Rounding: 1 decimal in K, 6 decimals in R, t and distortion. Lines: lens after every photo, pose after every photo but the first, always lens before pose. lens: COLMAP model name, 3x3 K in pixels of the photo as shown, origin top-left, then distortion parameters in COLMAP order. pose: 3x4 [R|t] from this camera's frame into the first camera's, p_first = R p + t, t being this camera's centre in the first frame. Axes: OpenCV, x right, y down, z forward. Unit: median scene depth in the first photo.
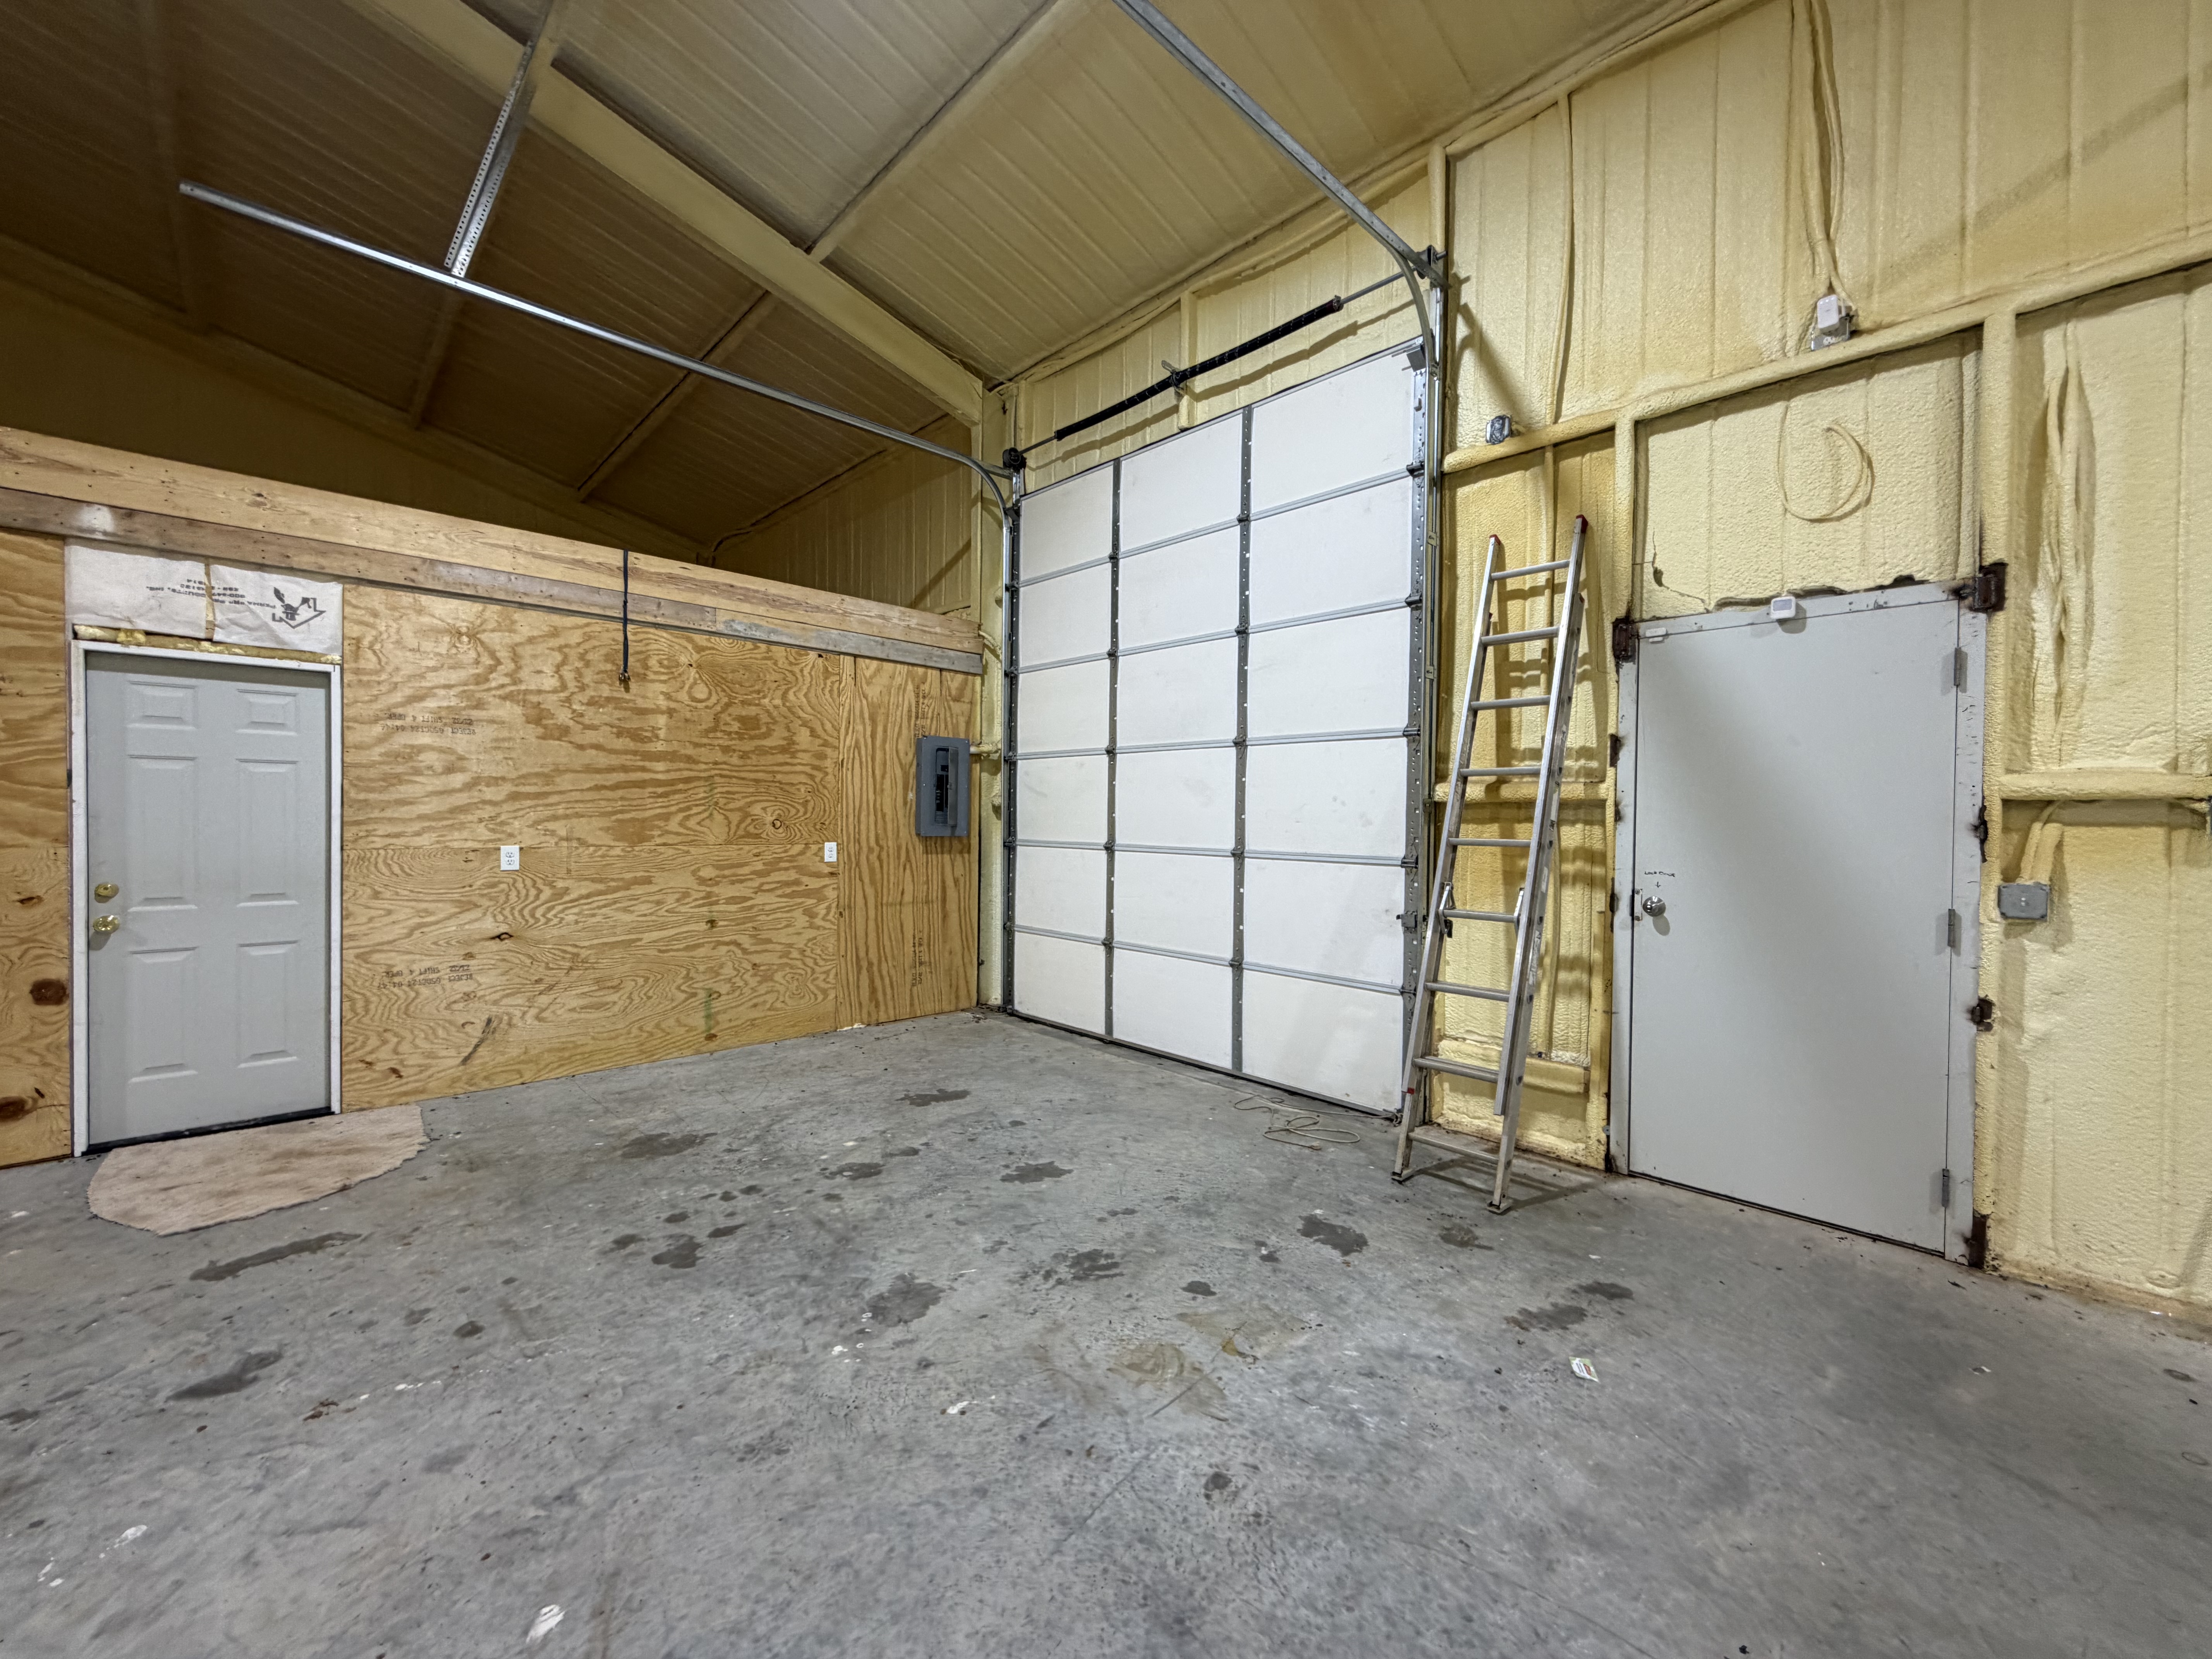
lens RADIAL K [[884.2, 0, 1102.1], [0, 884.2, 827.4], [0, 0, 1]] dist [-0.000741, 0.000557]
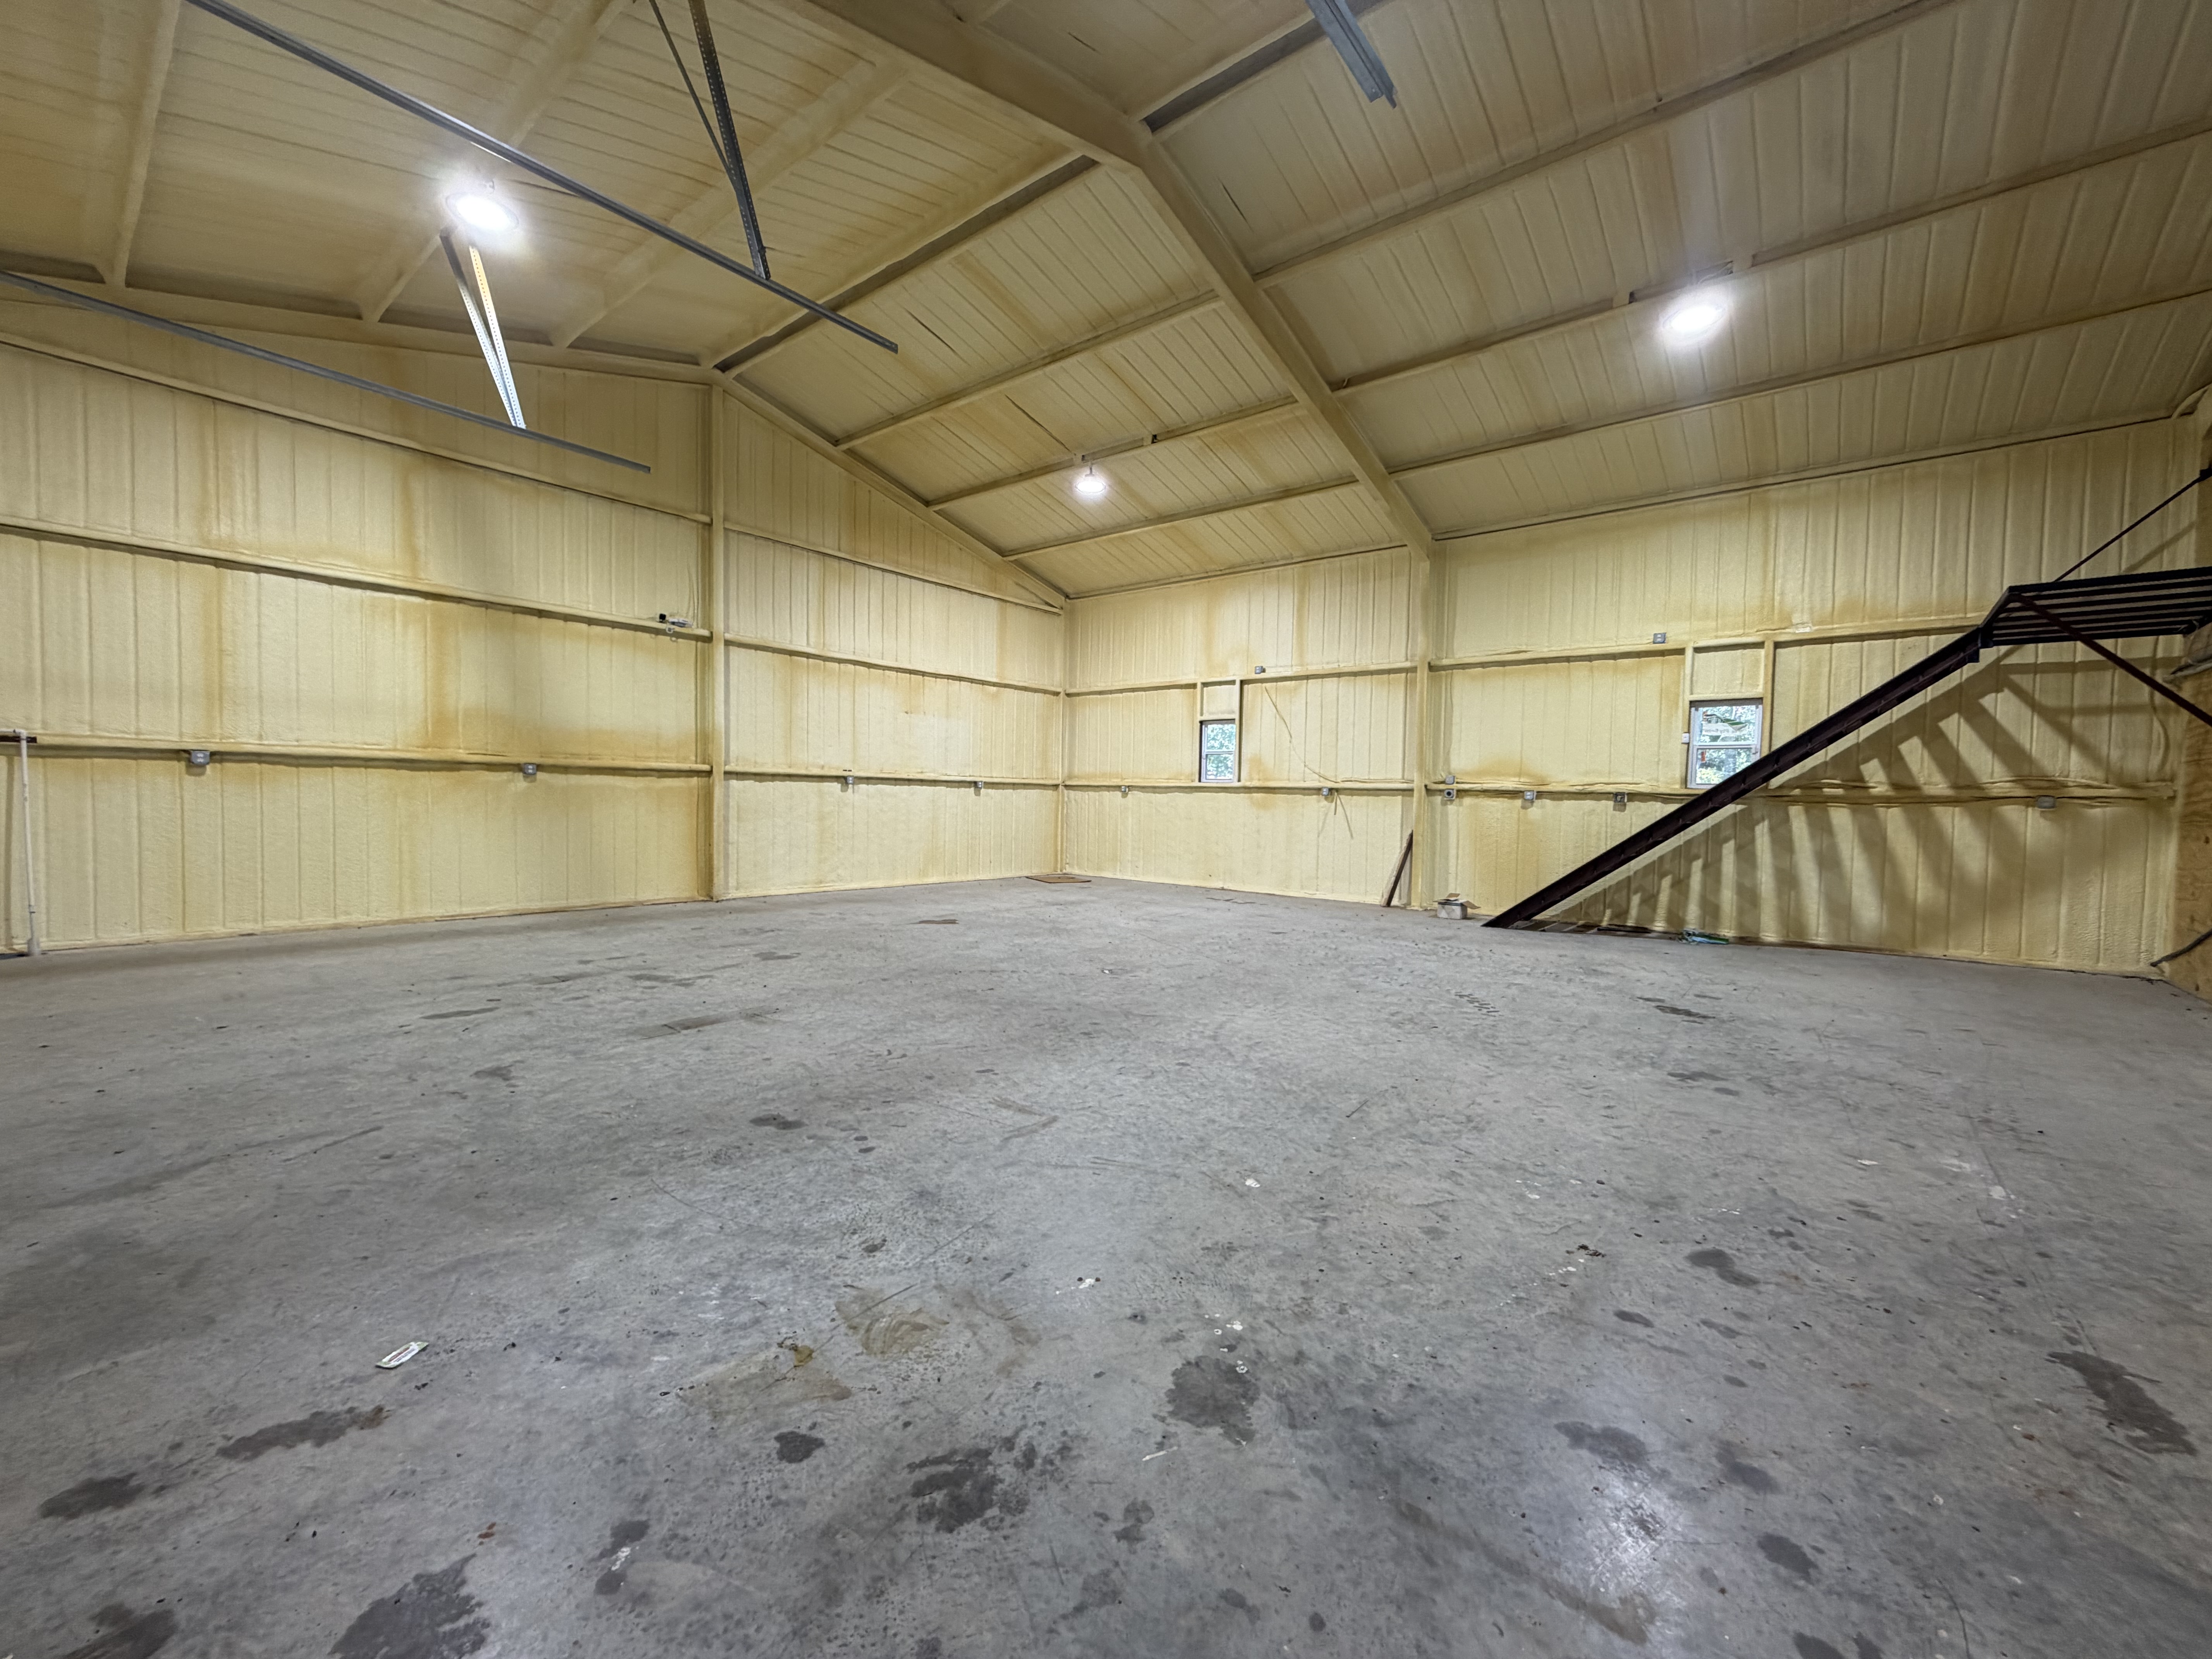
lens RADIAL K [[884.2, 0, 1102.1], [0, 884.2, 827.4], [0, 0, 1]] dist [-0.000741, 0.000557]
pose [[-0.992327, -0.025618, -0.120960, -0.019128], [-0.031606, 0.998354, 0.047849, 0.013911], [0.119535, 0.051305, -0.991504, 1.262919]]
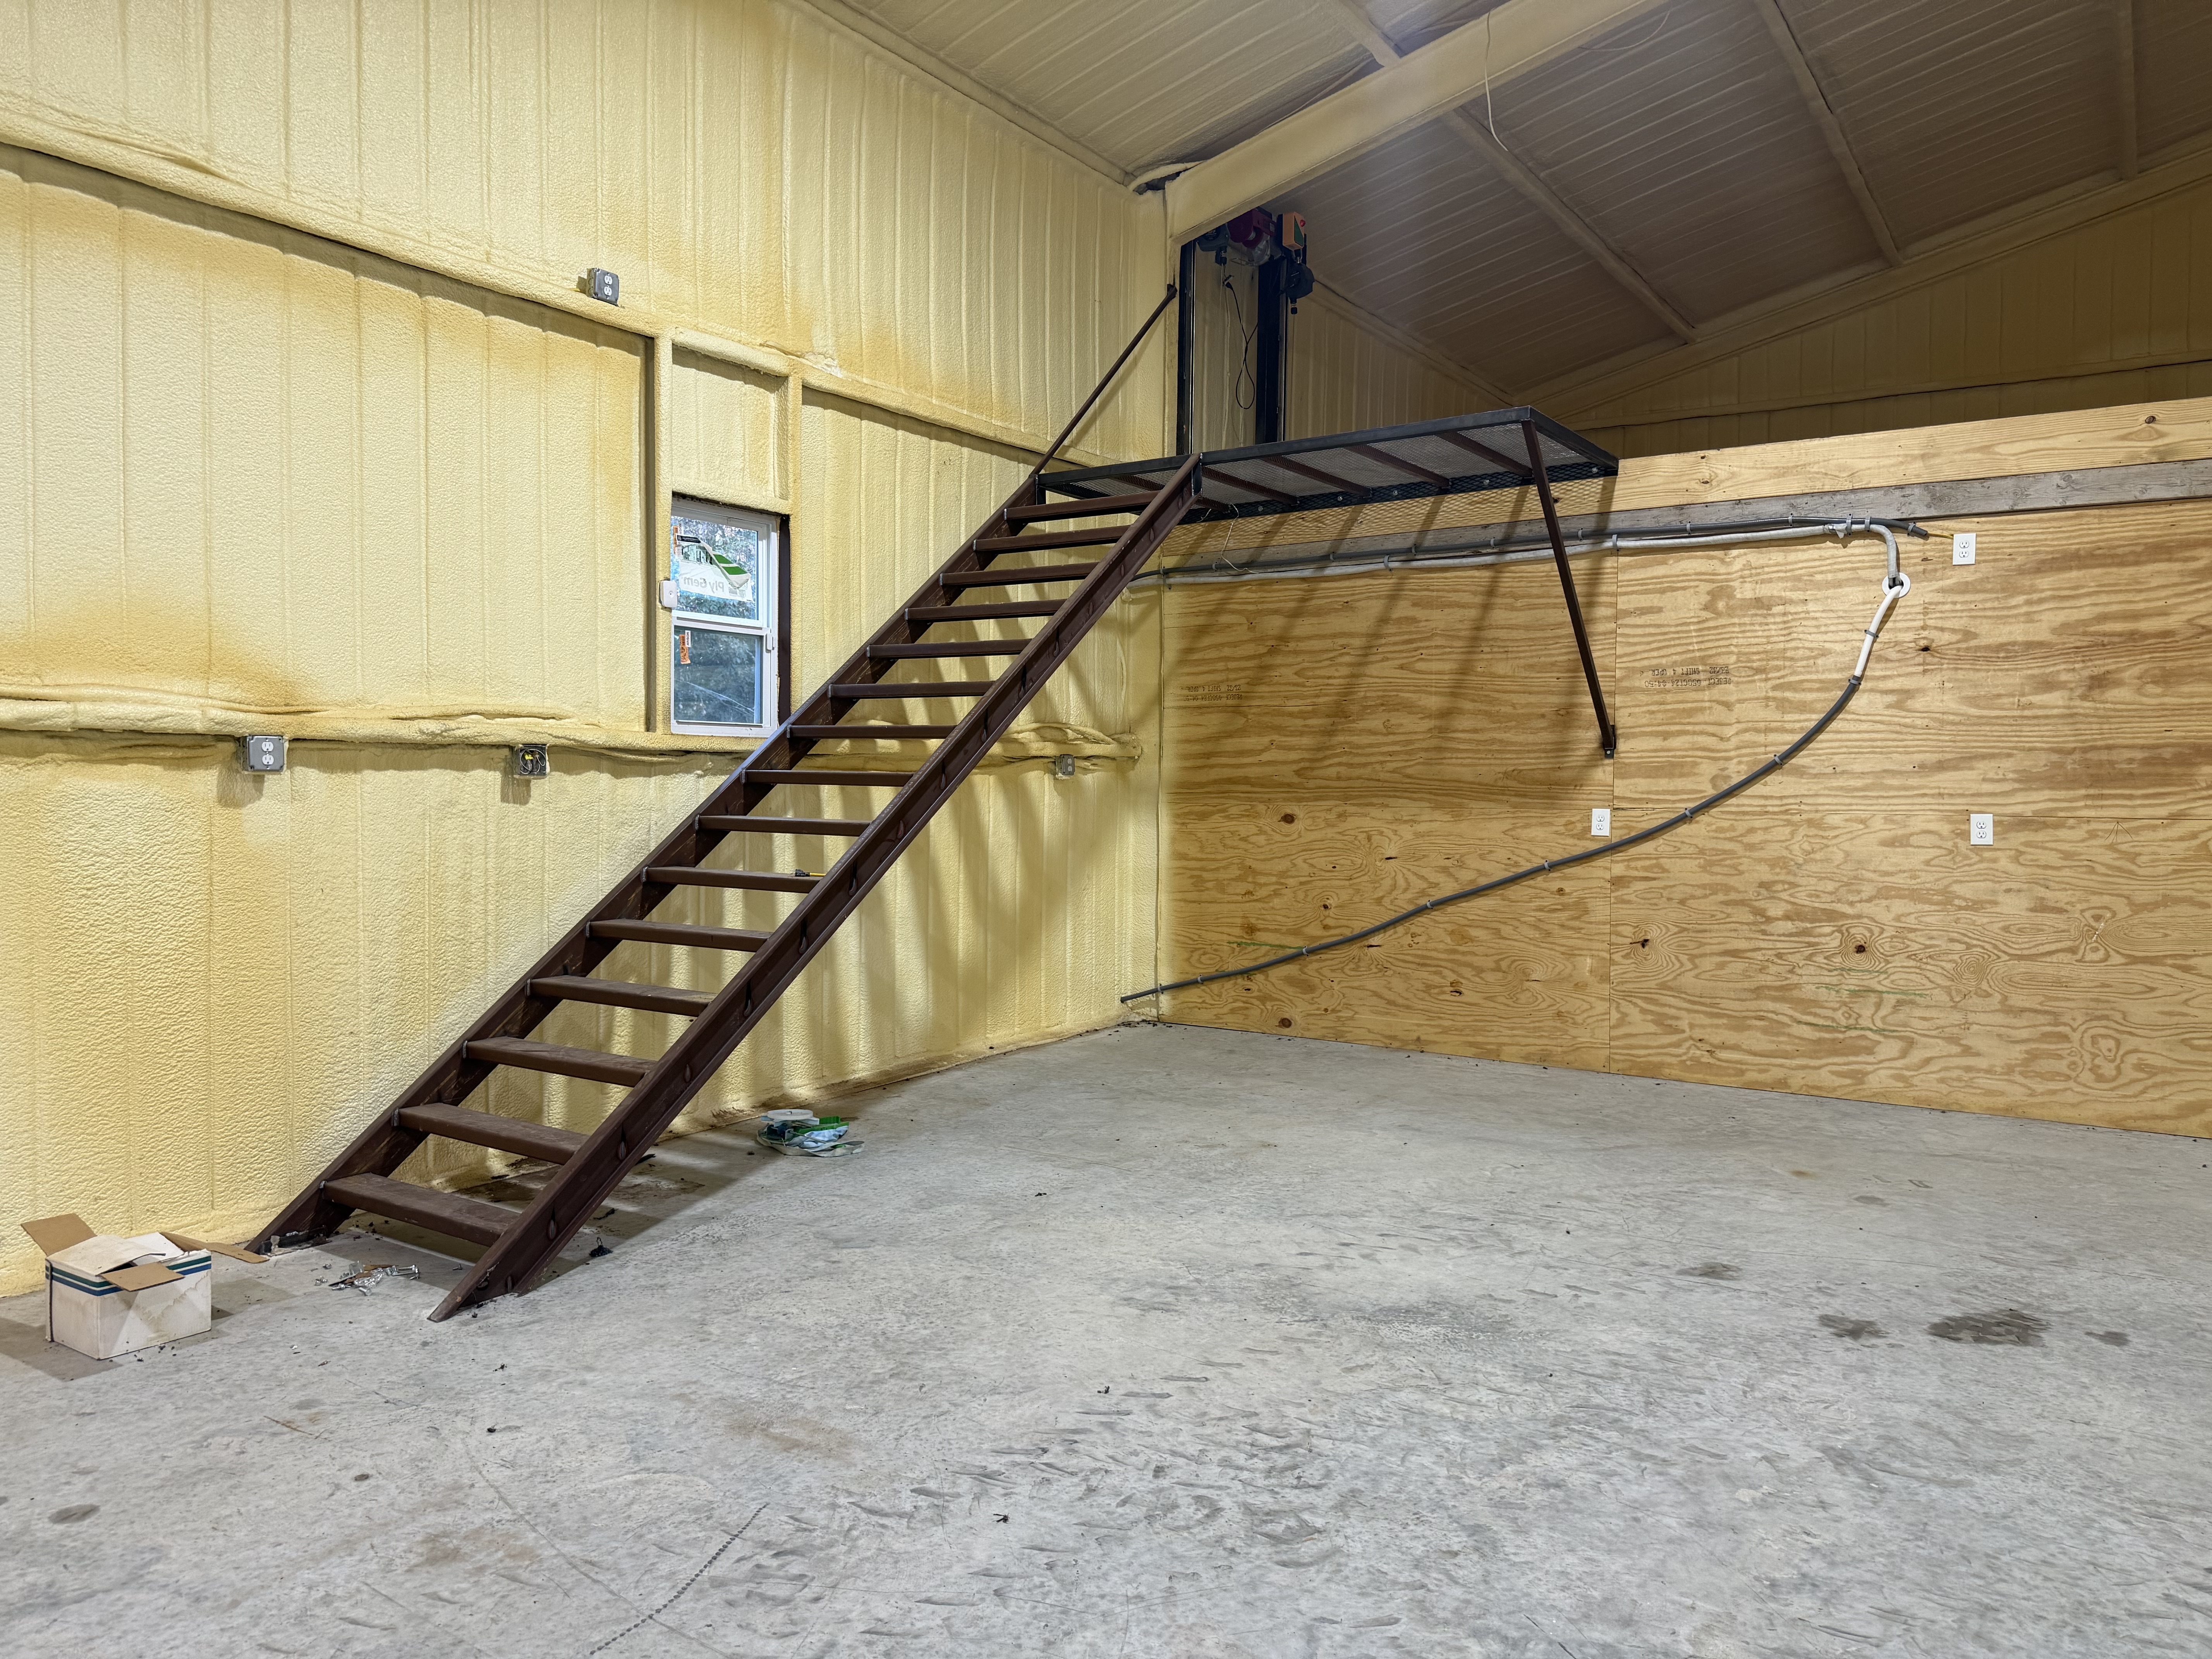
lens RADIAL K [[1546.6, 0, 1106.3], [0, 1546.6, 814.6], [0, 0, 1]] dist [0.110775, -0.144607]
pose [[0.223451, 0.019927, -0.974511, -0.314325], [-0.021006, 0.999657, 0.015625, 0.020018], [0.974489, 0.016979, 0.223793, -1.076260]]
